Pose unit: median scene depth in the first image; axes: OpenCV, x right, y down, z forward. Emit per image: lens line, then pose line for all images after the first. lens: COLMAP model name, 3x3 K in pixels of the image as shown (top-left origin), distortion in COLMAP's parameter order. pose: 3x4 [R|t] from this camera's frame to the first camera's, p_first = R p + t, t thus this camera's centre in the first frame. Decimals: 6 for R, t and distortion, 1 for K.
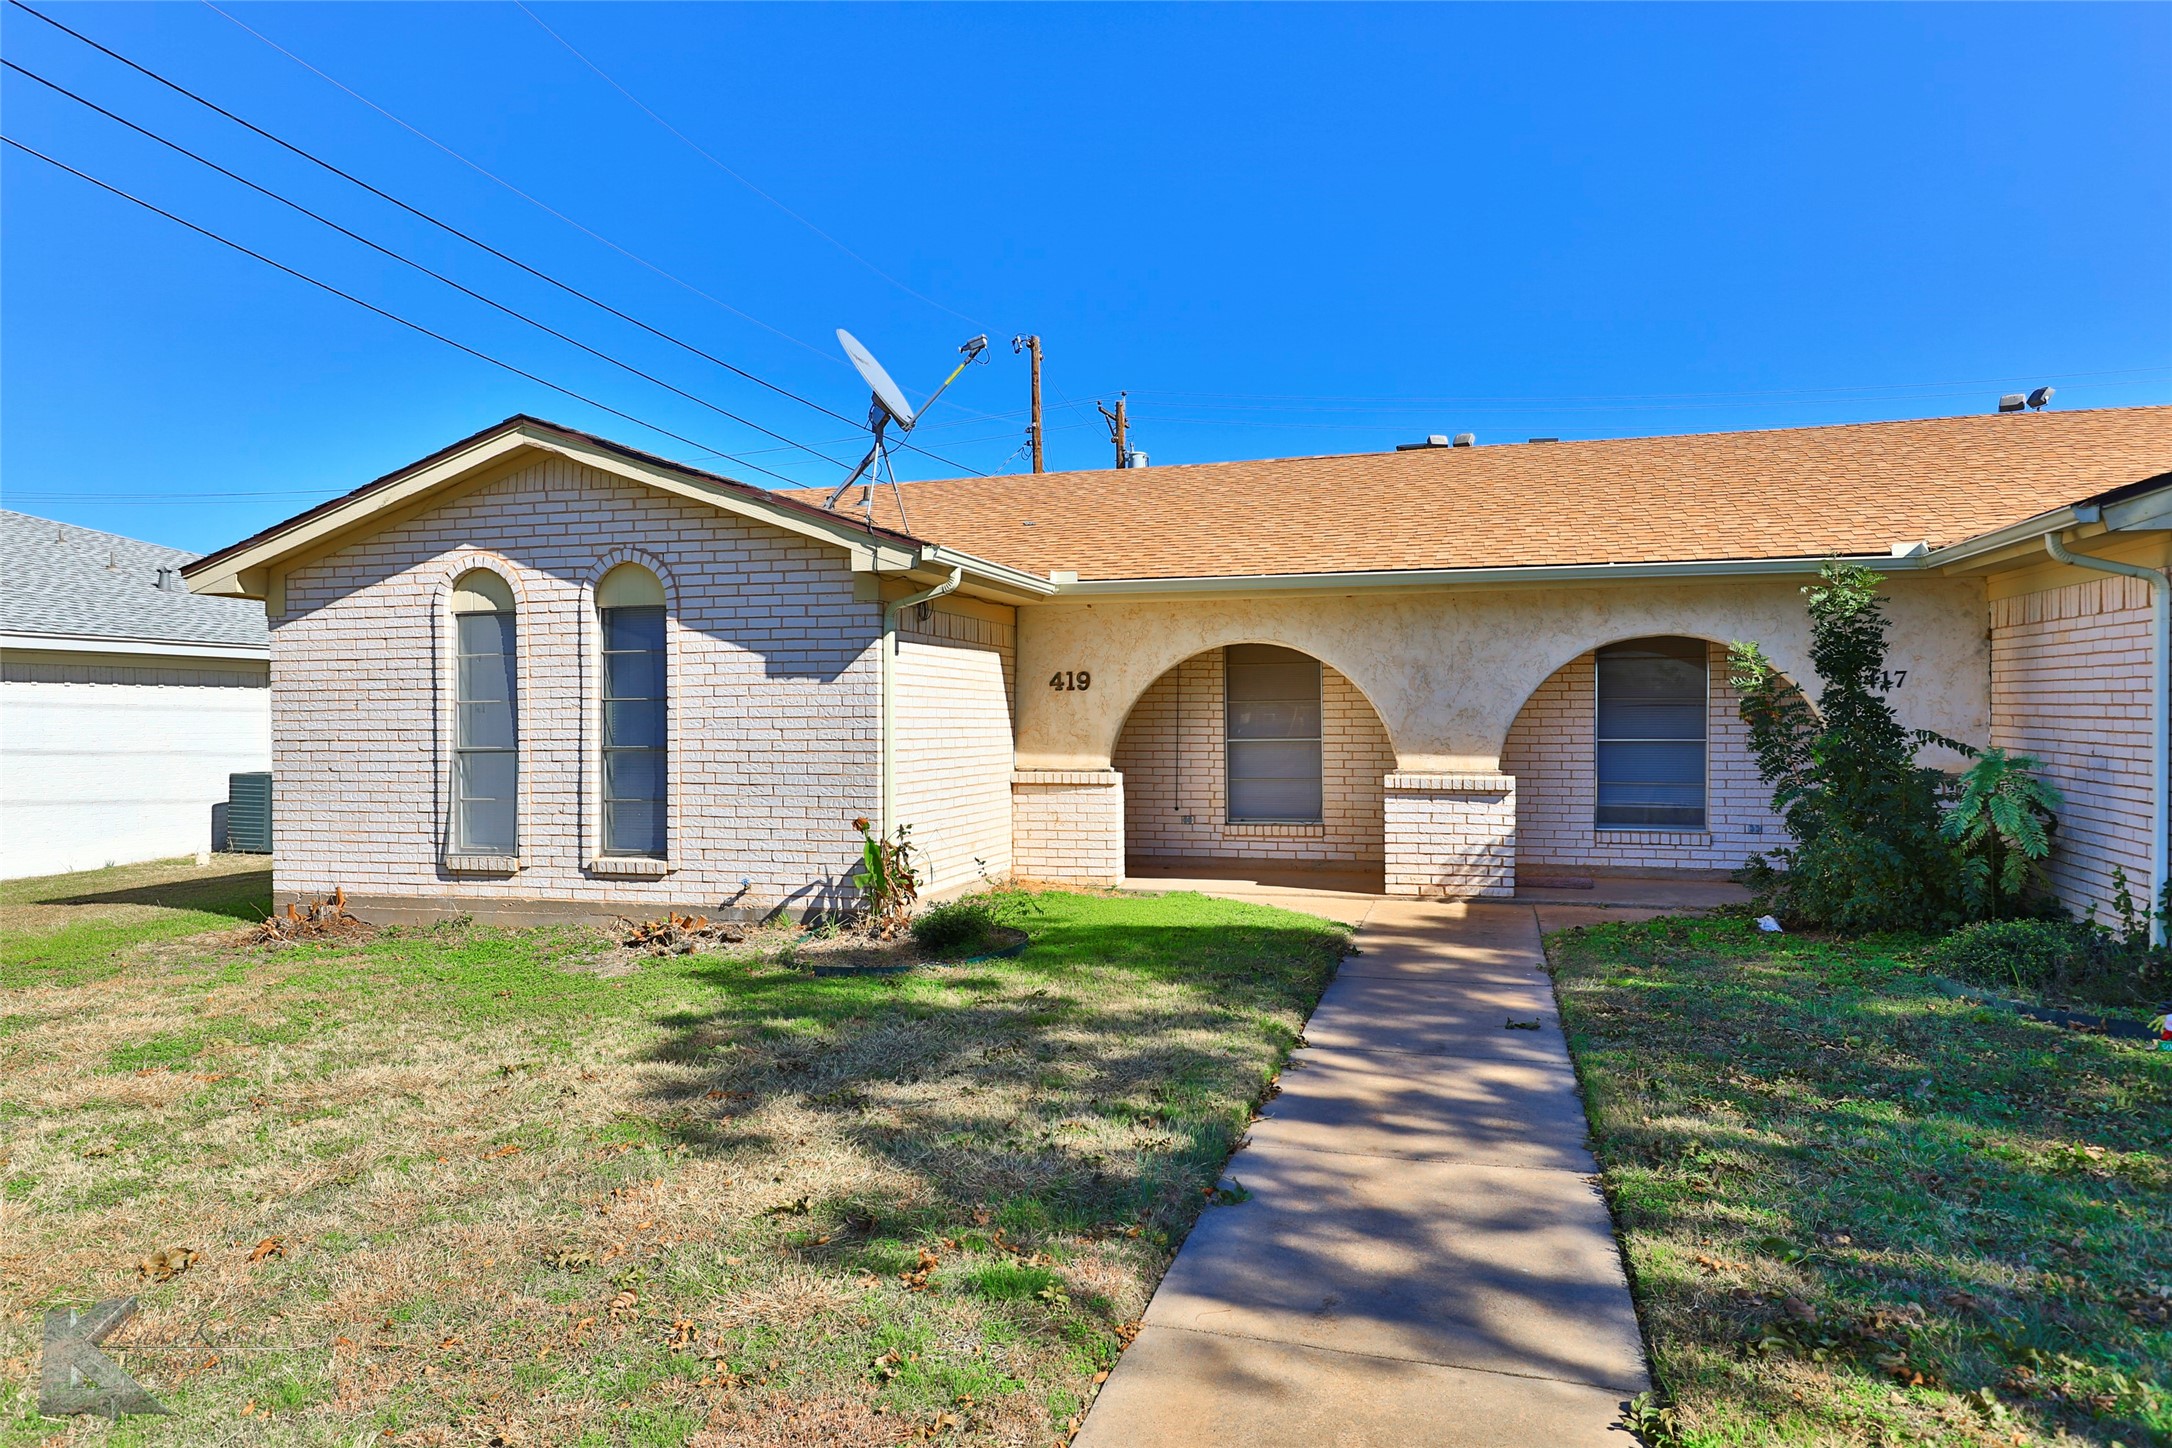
lens RADIAL K [[1359.1, 0, 1076.8], [0, 1359.1, 722.2], [0, 0, 1]] dist [0.034215, -0.000610]
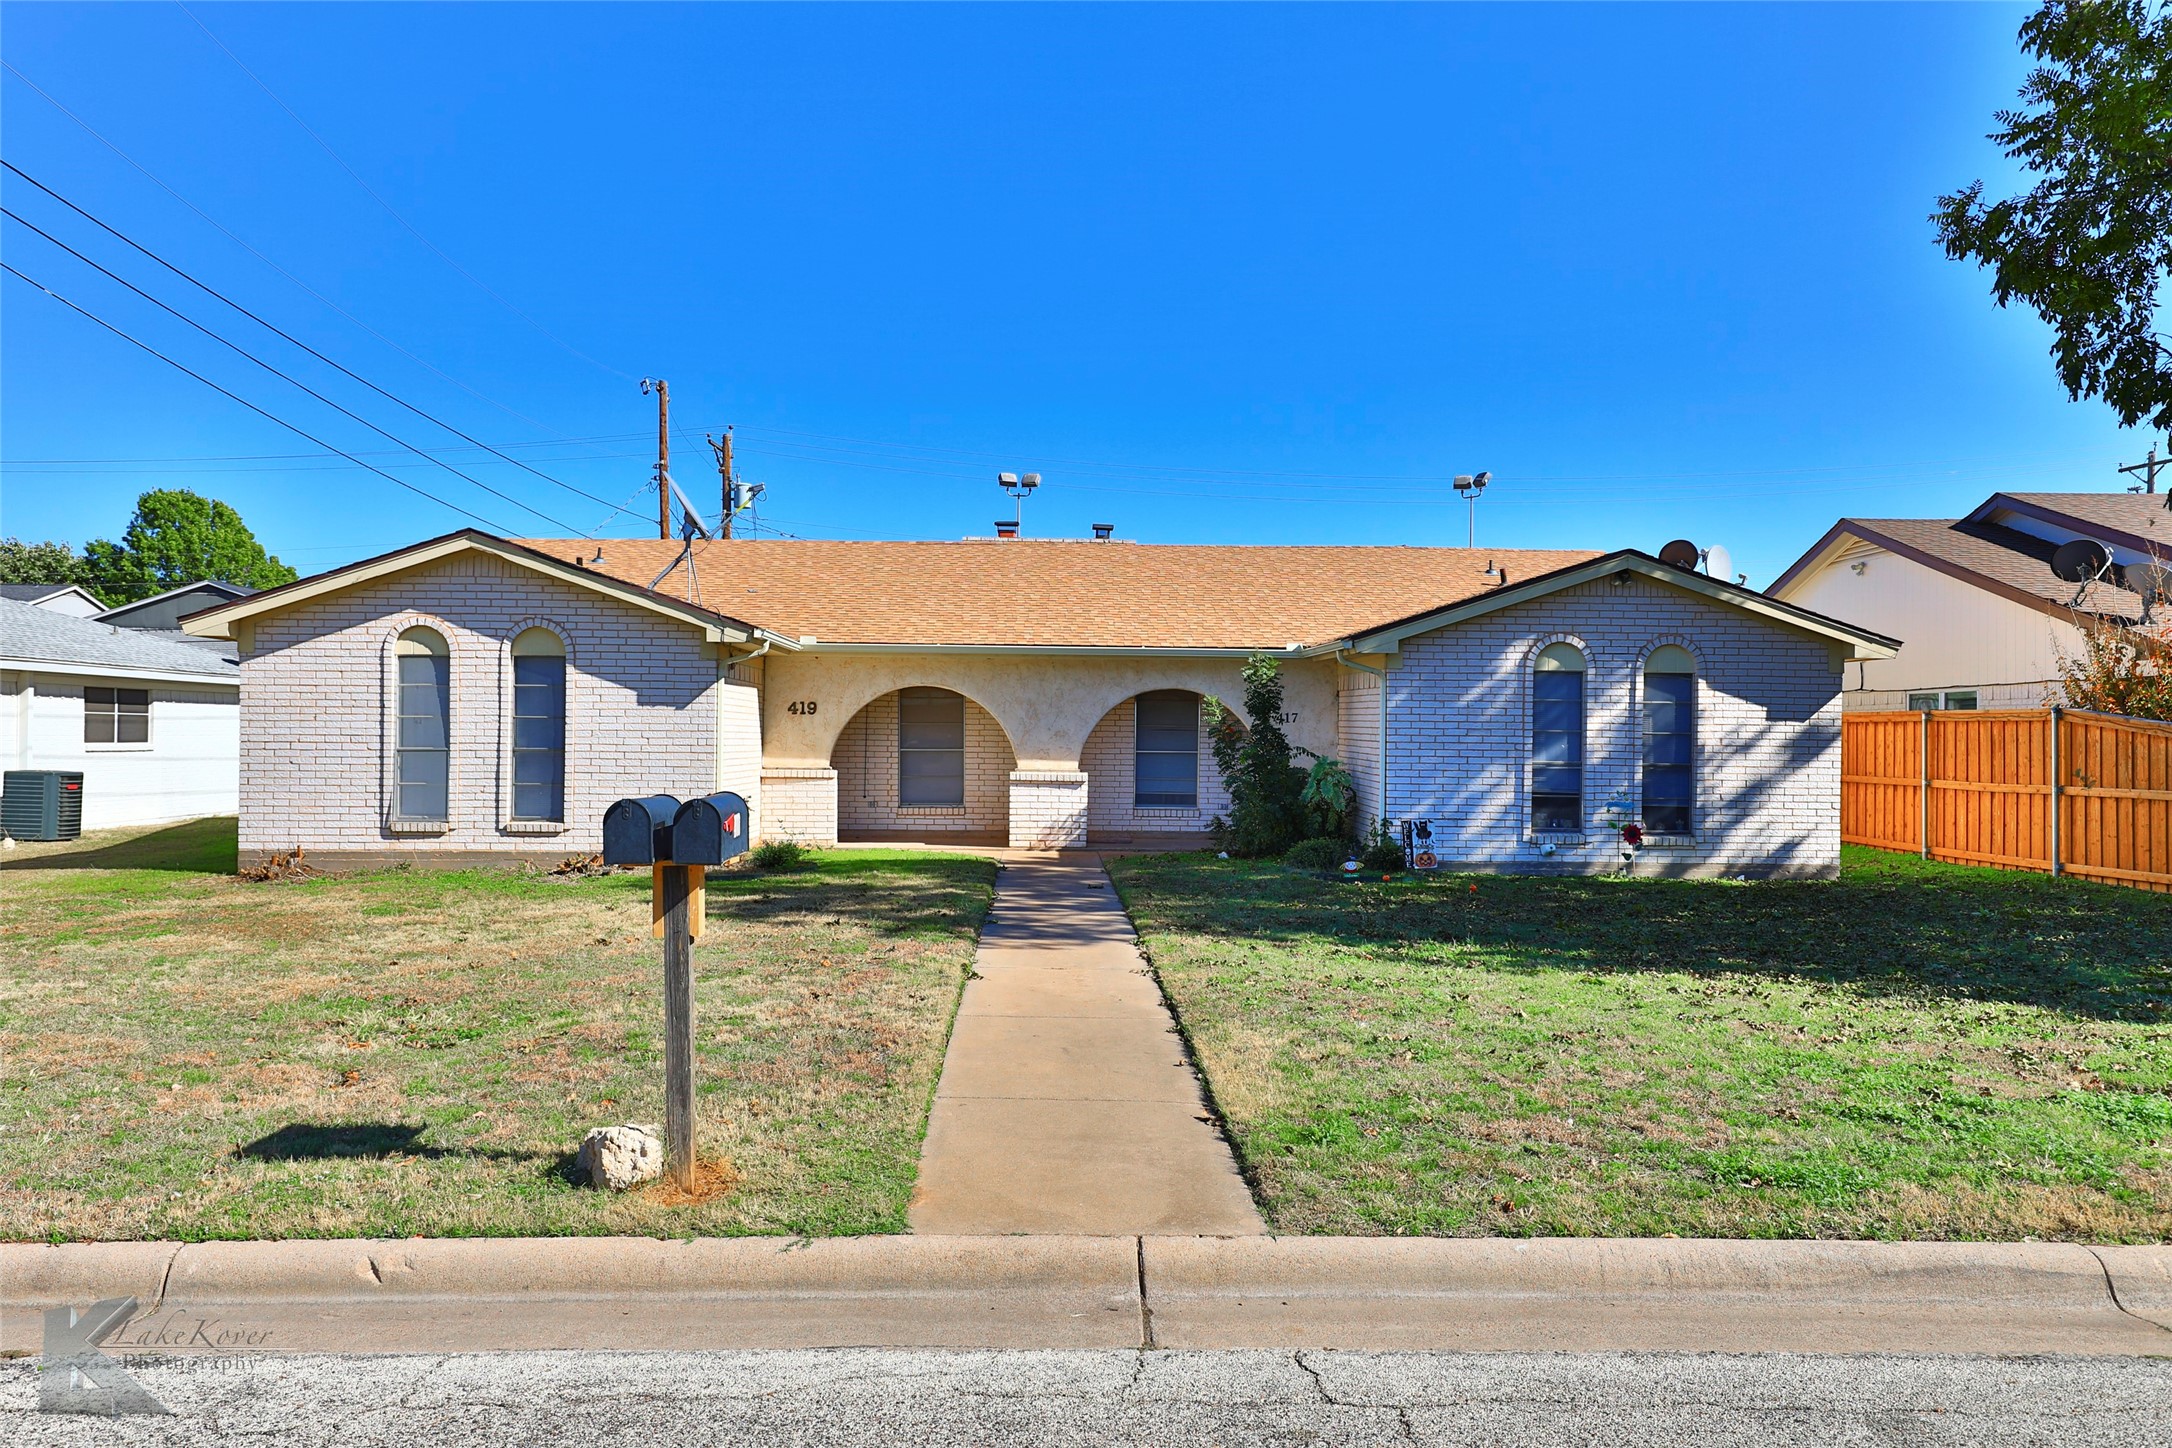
lens RADIAL K [[1507.6, 0, 1080.2], [0, 1507.6, 726.9], [0, 0, 1]] dist [-0.004350, -0.000240]
pose [[0.949298, 0.015036, 0.314018, -0.253362], [-0.012515, 0.999871, -0.010043, 0.003010], [-0.314128, 0.005603, 0.949364, -0.706864]]
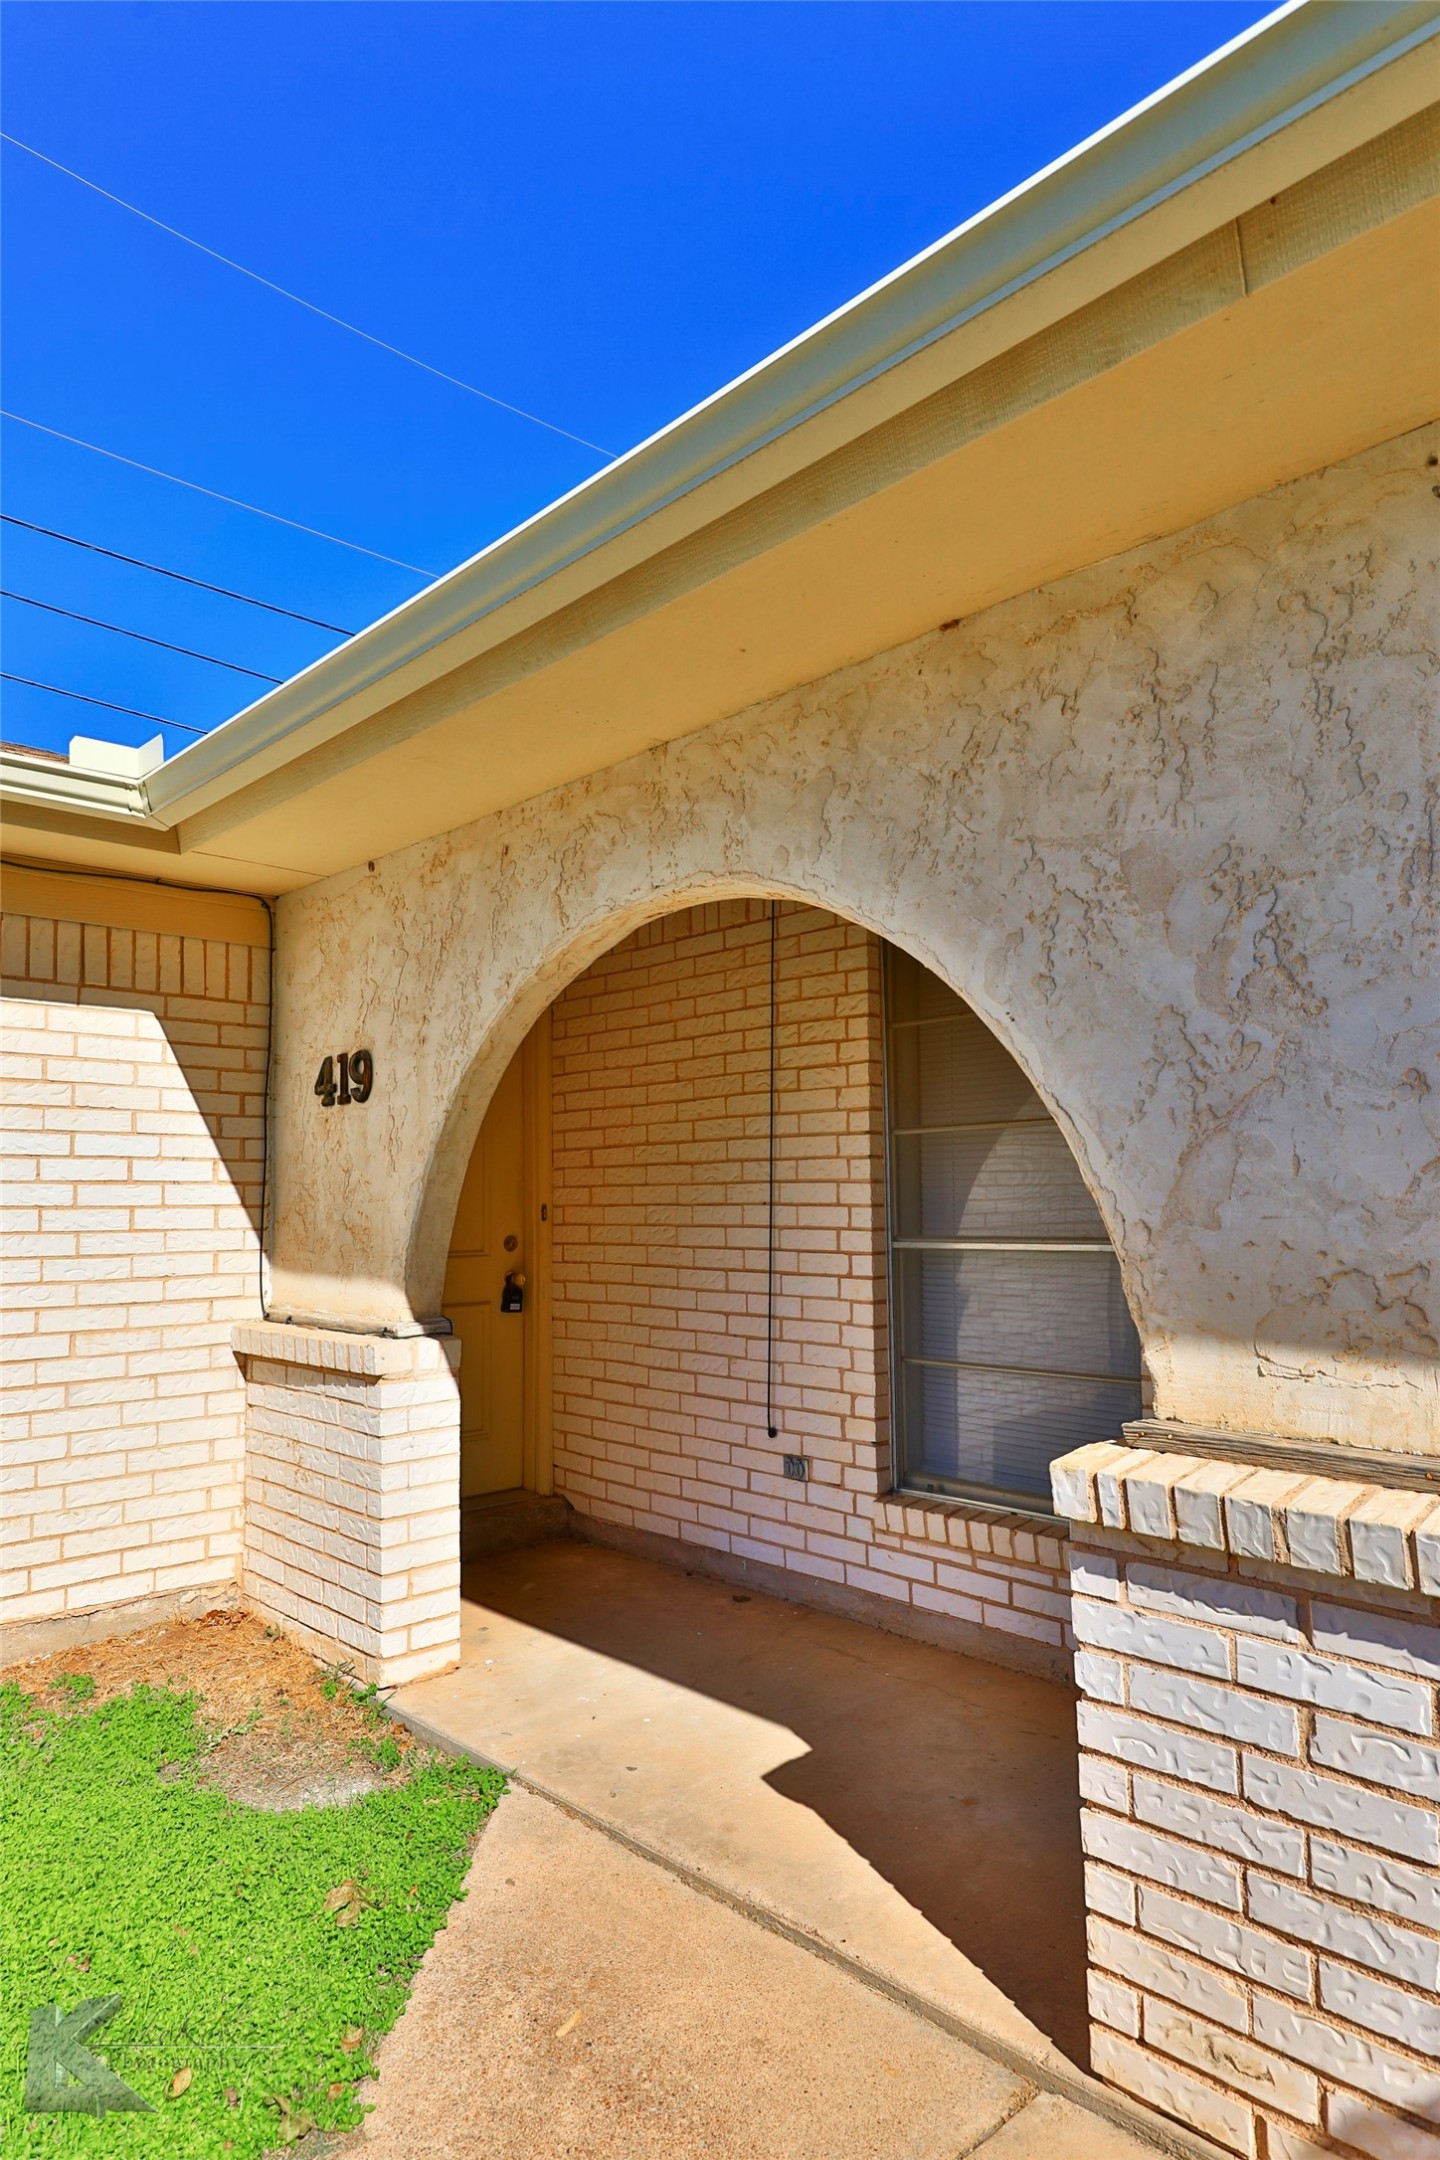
lens RADIAL K [[1278.4, 0, 759.0], [0, 1278.4, 1143.3], [0, 0, 1]] dist [0.029847, -0.000403]
pose [[0.863897, -0.025682, -0.503014, 0.287225], [0.002277, 0.998888, -0.047089, 0.003505], [0.503664, 0.039535, 0.862995, 0.829987]]
